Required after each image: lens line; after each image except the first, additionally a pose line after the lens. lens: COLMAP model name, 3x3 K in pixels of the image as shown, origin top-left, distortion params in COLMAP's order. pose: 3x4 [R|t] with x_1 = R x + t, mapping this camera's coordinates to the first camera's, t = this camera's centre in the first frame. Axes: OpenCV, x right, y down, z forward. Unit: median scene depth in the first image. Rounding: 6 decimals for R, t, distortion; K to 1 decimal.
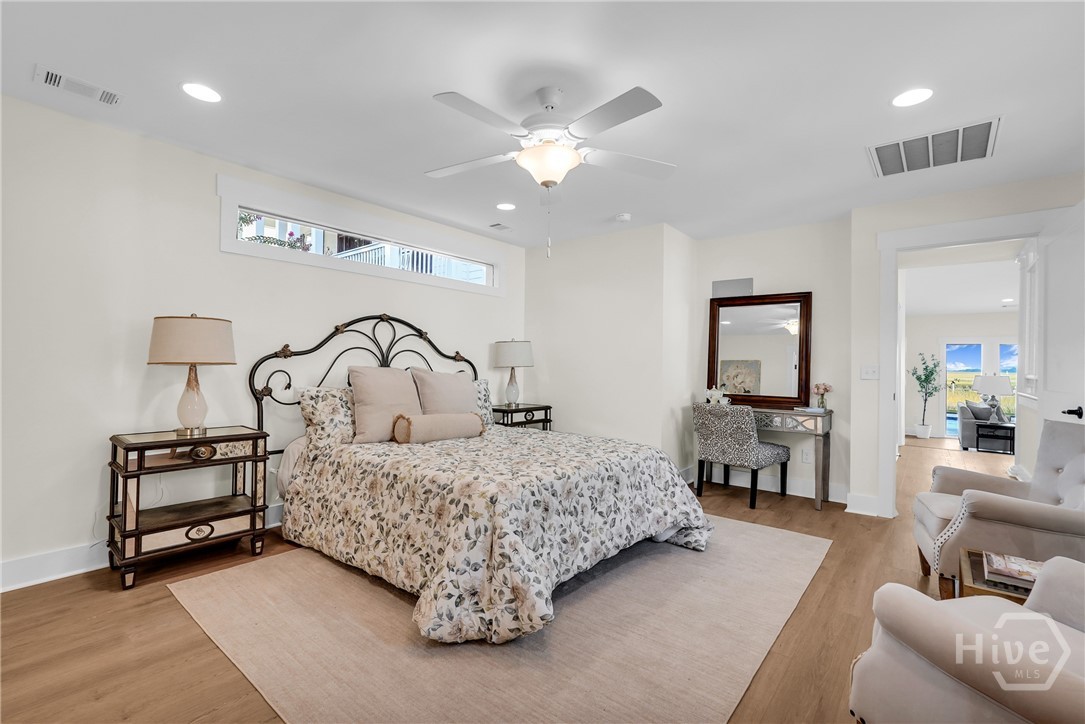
lens RADIAL K [[484.8, 0, 544.6], [0, 484.8, 363.7], [0, 0, 1]] dist [0.001775, 0.000852]
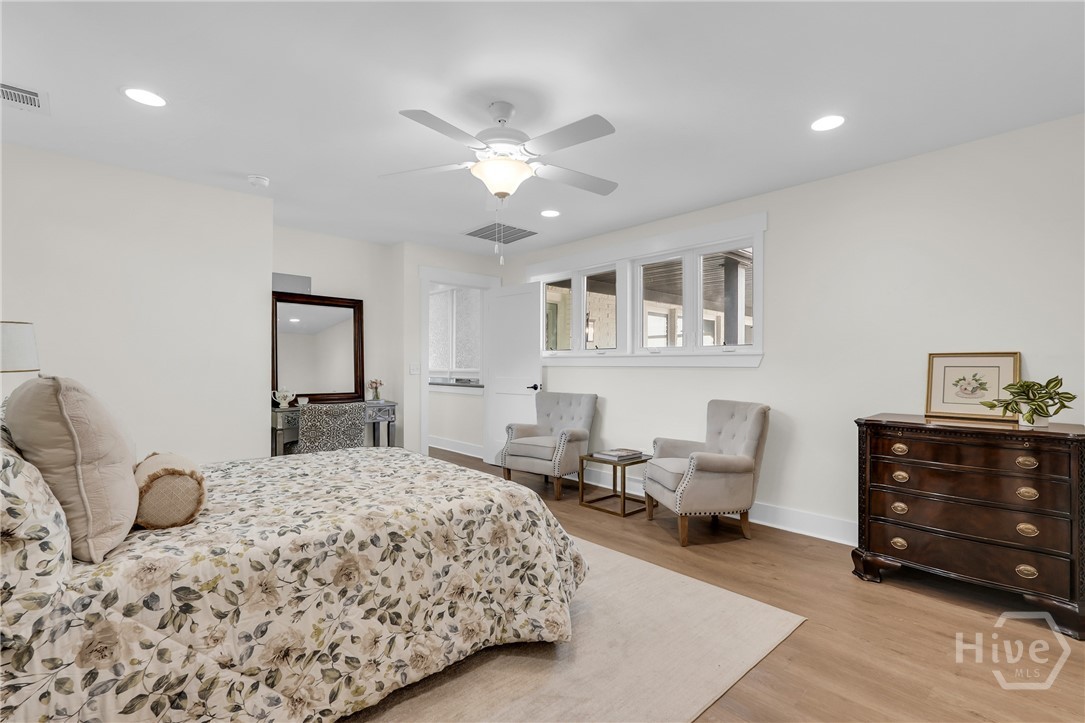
lens RADIAL K [[495.1, 0, 543.7], [0, 495.1, 366.1], [0, 0, 1]] dist [0.001234, 0.000564]
pose [[0.141488, -0.011819, 0.989869, -0.923654], [-0.003915, 0.999914, 0.012499, -0.013092], [-0.989932, -0.005643, 0.141429, 0.667234]]
